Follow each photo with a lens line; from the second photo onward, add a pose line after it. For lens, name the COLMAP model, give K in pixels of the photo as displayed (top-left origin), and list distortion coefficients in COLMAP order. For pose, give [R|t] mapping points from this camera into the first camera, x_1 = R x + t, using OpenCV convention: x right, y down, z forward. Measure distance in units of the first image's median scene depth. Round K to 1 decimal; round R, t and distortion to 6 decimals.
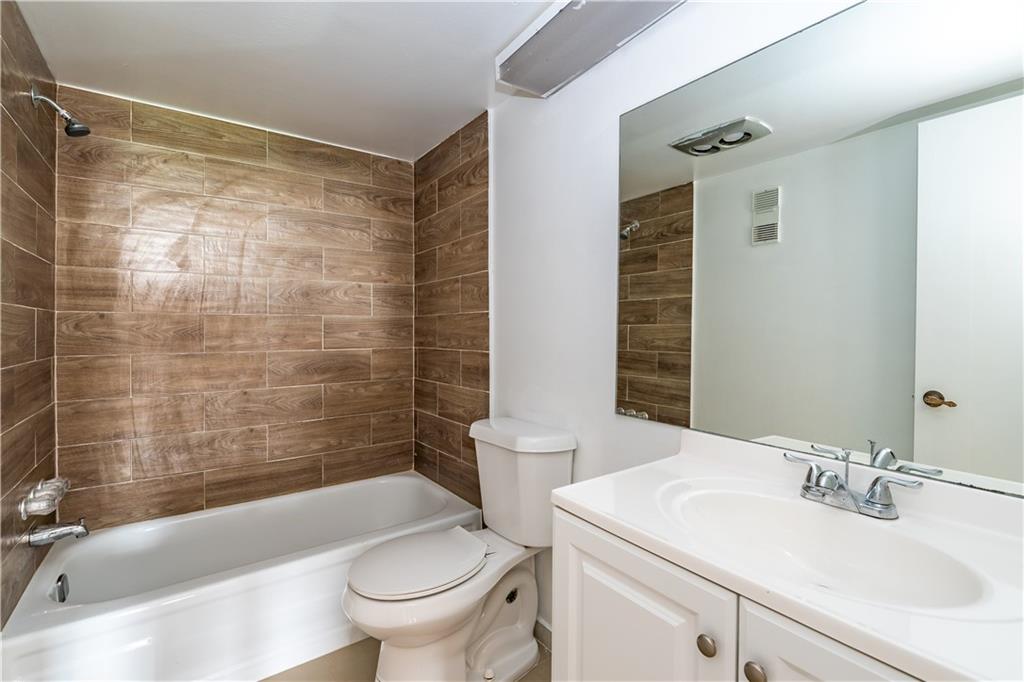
lens RADIAL K [[458.3, 0, 508.1], [0, 458.3, 331.1], [0, 0, 1]] dist [-0.000480, 0.001317]
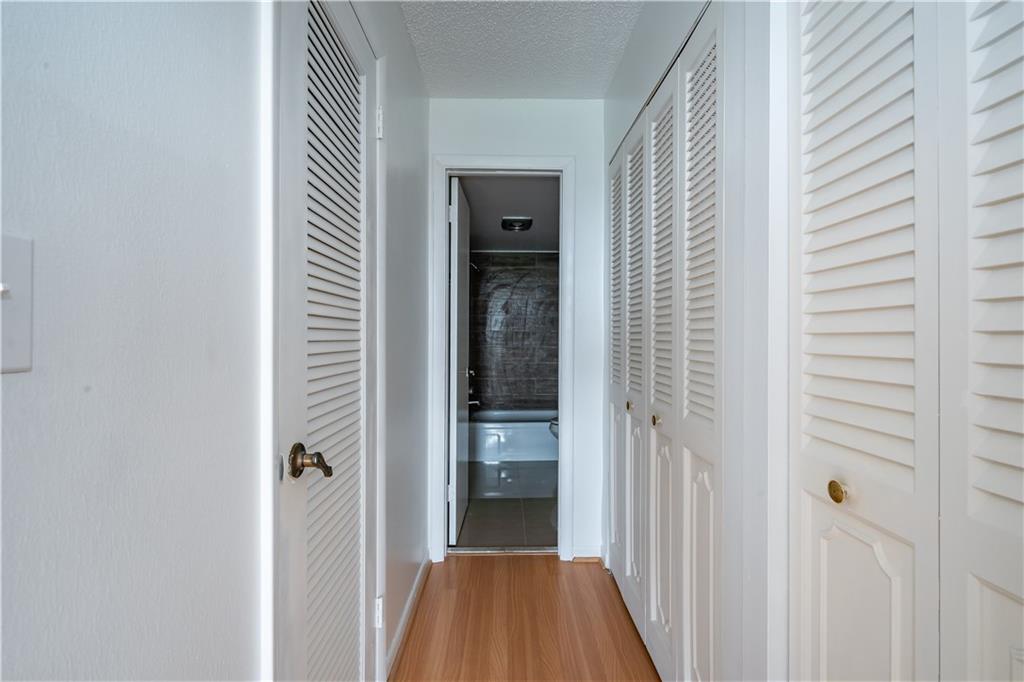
lens RADIAL K [[458.3, 0, 513.2], [0, 458.3, 339.2], [0, 0, 1]] dist [-0.000480, 0.001317]
pose [[0.805559, 0.000695, -0.592516, 0.814364], [-0.002438, 0.999995, -0.002141, 0.011185], [0.592511, 0.003169, 0.805556, -1.011172]]
